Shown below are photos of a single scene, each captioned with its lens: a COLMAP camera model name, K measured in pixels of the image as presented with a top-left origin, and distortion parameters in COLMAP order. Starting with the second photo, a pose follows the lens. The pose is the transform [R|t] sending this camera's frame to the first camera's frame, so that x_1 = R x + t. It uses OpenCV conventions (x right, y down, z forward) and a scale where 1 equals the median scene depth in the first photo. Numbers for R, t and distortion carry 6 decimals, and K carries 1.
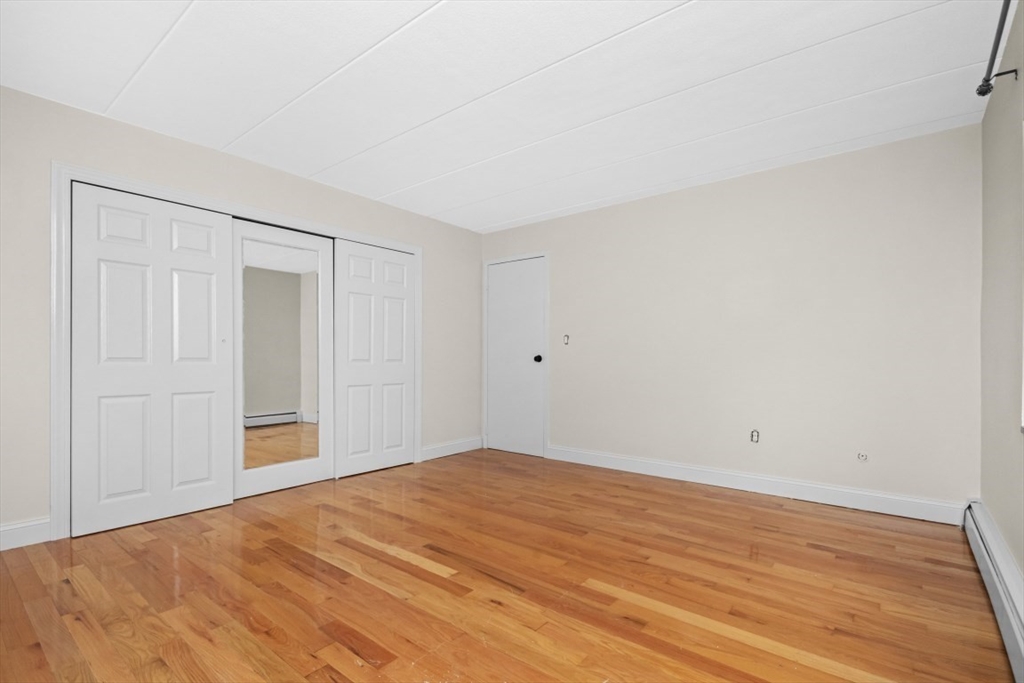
lens RADIAL K [[477.3, 0, 514.6], [0, 477.3, 345.0], [0, 0, 1]] dist [0.005380, 0.000410]
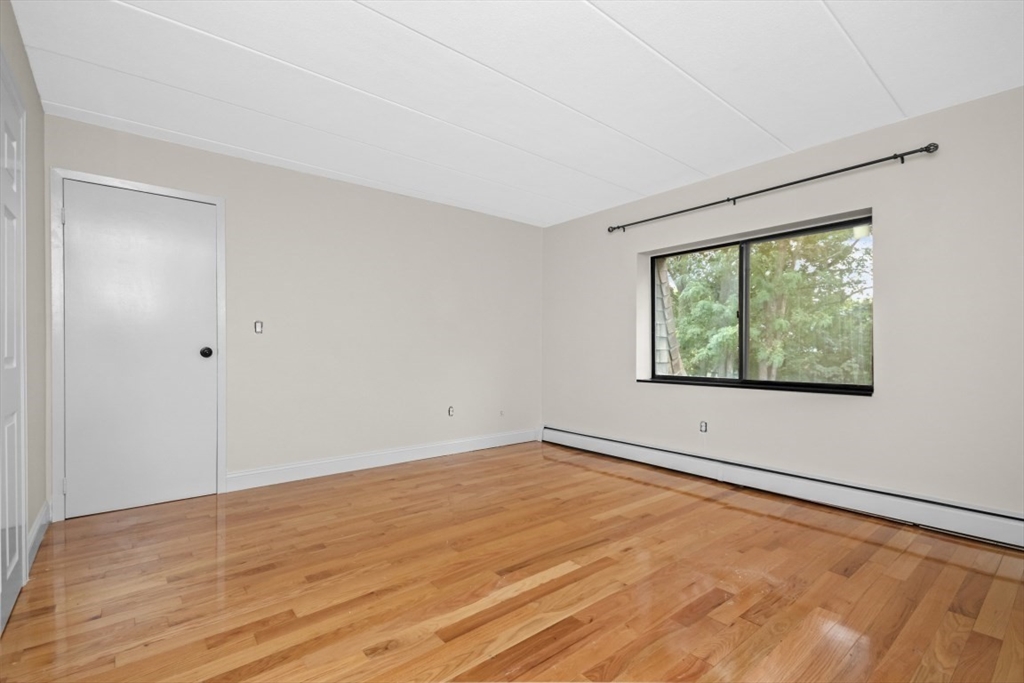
lens RADIAL K [[477.3, 0, 514.6], [0, 477.3, 345.0], [0, 0, 1]] dist [0.005380, 0.000410]
pose [[0.191794, 0.007428, 0.981407, -1.150212], [-0.024964, 0.999685, -0.002688, 0.018894], [-0.981118, -0.023985, 0.191919, 0.933495]]
